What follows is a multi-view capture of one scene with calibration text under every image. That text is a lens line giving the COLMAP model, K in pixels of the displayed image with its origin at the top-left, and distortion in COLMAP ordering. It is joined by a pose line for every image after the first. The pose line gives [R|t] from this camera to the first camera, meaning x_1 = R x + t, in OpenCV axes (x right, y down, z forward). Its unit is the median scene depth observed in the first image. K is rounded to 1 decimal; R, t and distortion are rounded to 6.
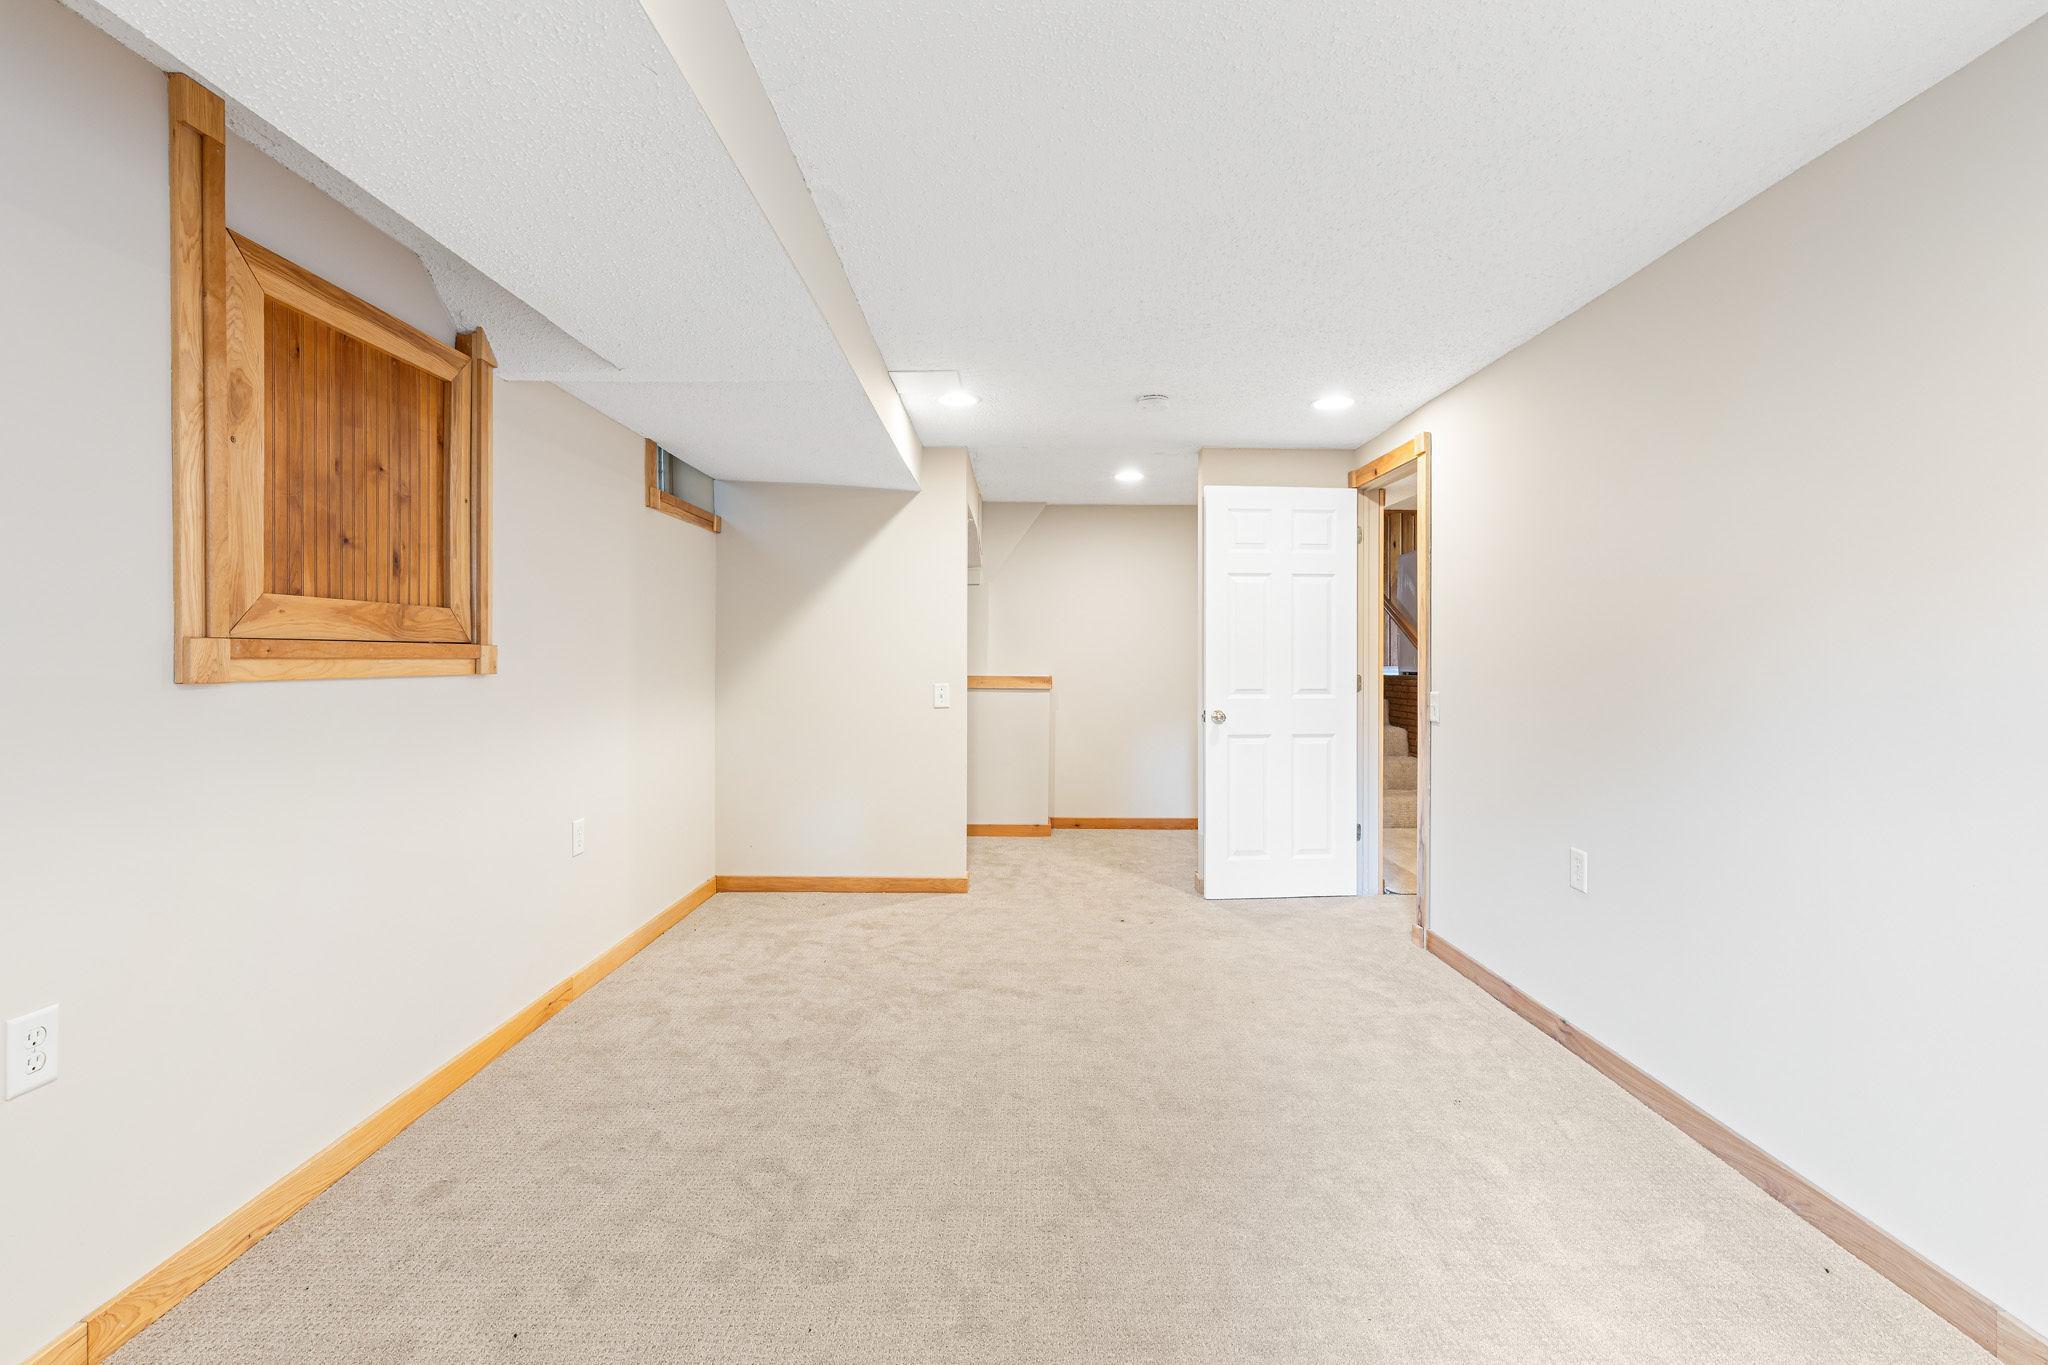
lens RADIAL K [[933.2, 0, 1032.0], [0, 933.2, 678.4], [0, 0, 1]] dist [0.007037, -0.000780]
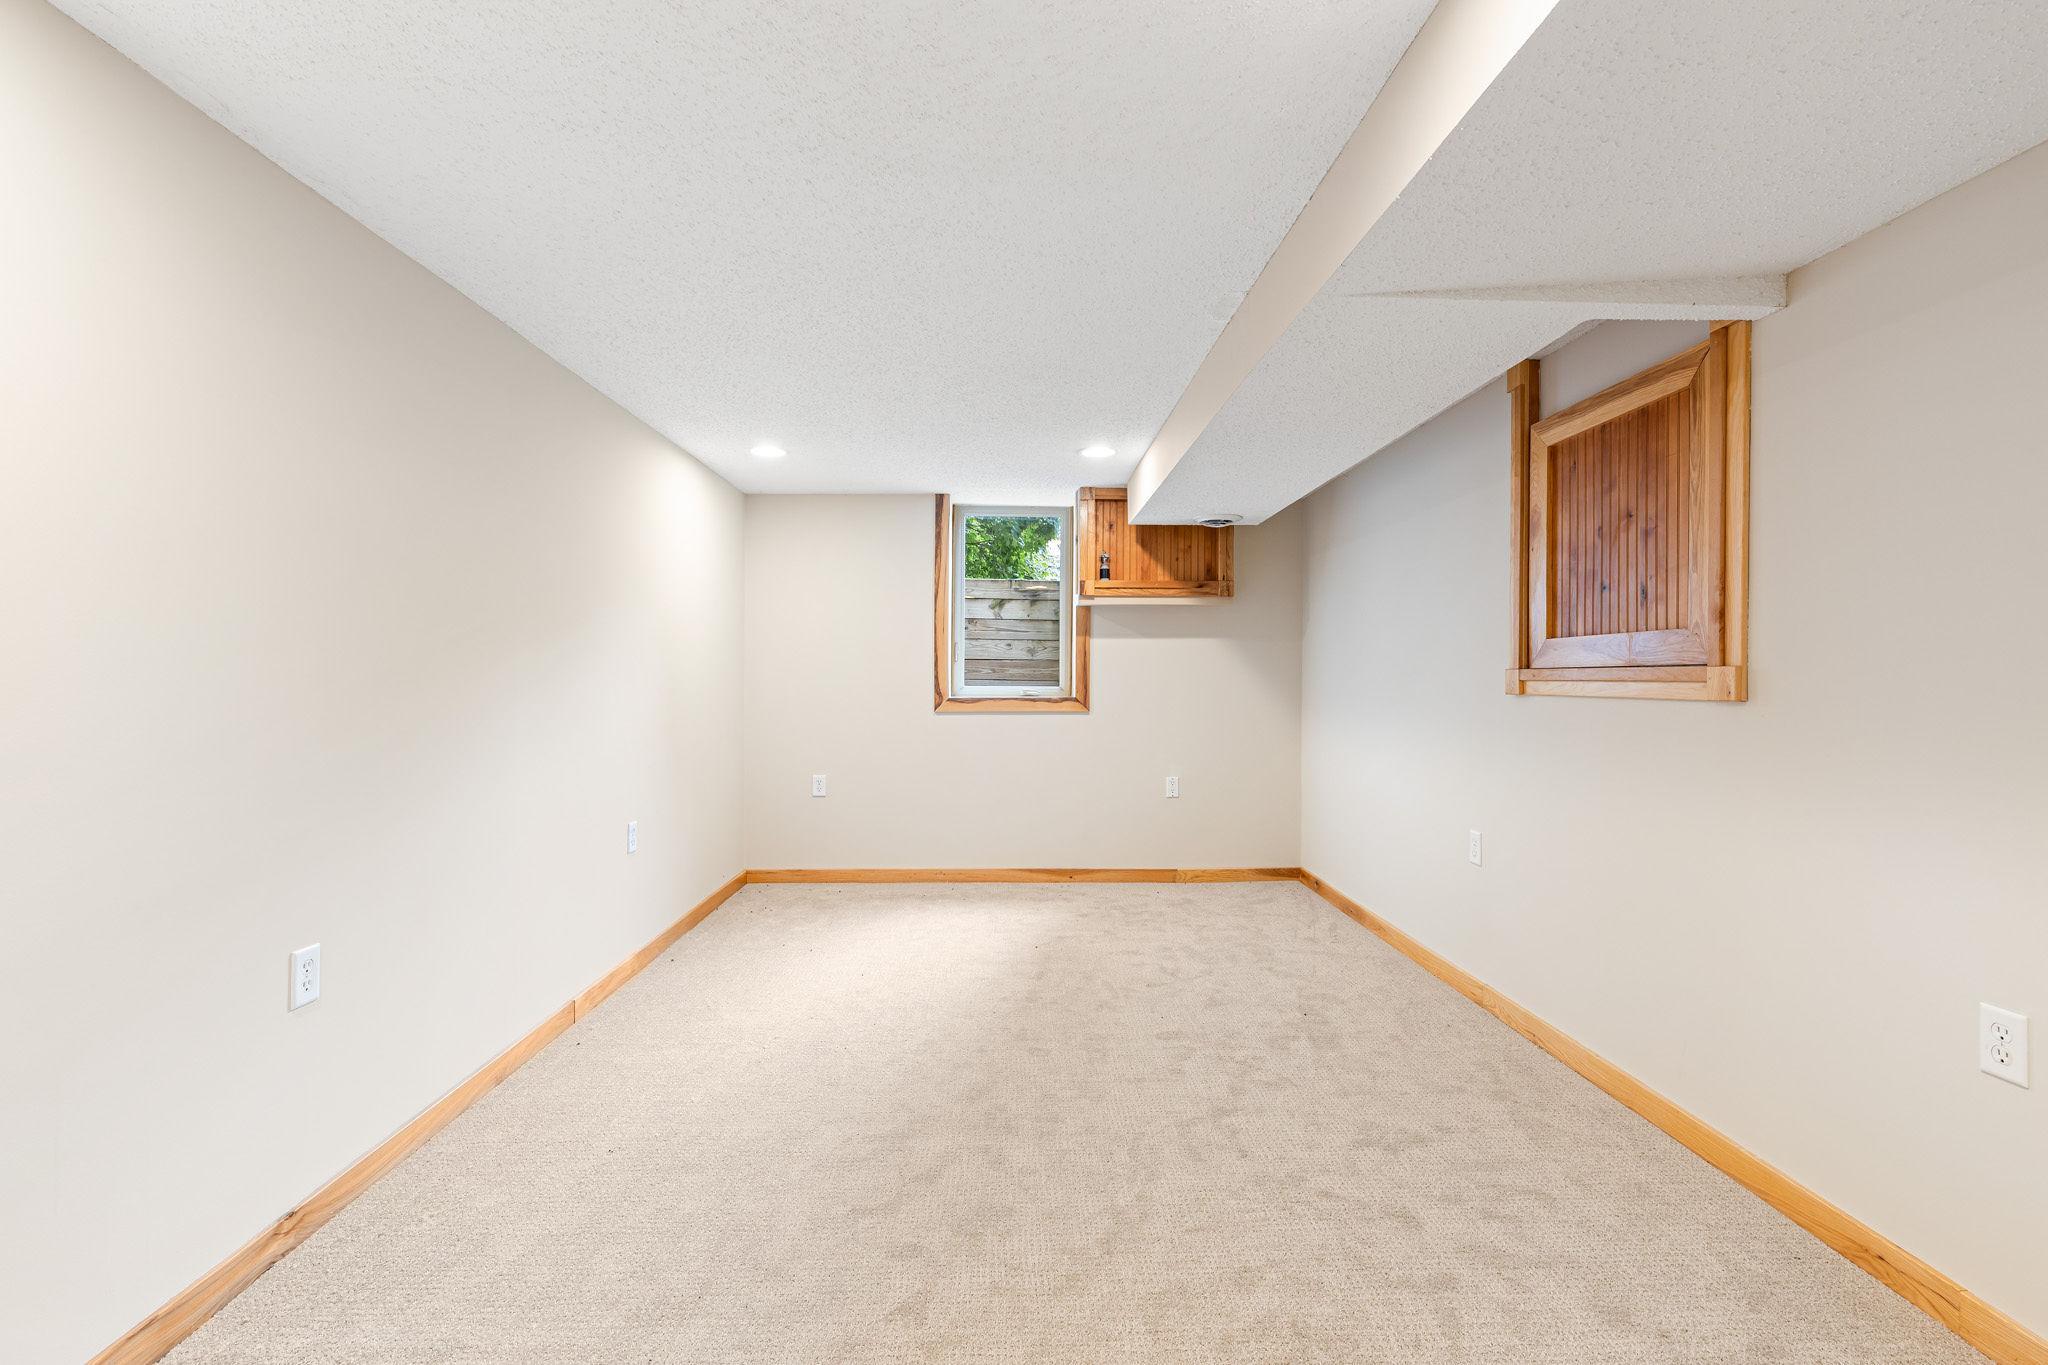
lens RADIAL K [[933.2, 0, 1032.0], [0, 933.2, 678.4], [0, 0, 1]] dist [0.007037, -0.000780]
pose [[-0.999940, 0.000533, -0.010922, 0.045955], [0.000328, 0.999823, 0.018822, -0.048278], [0.010930, 0.018818, -0.999763, 2.192022]]
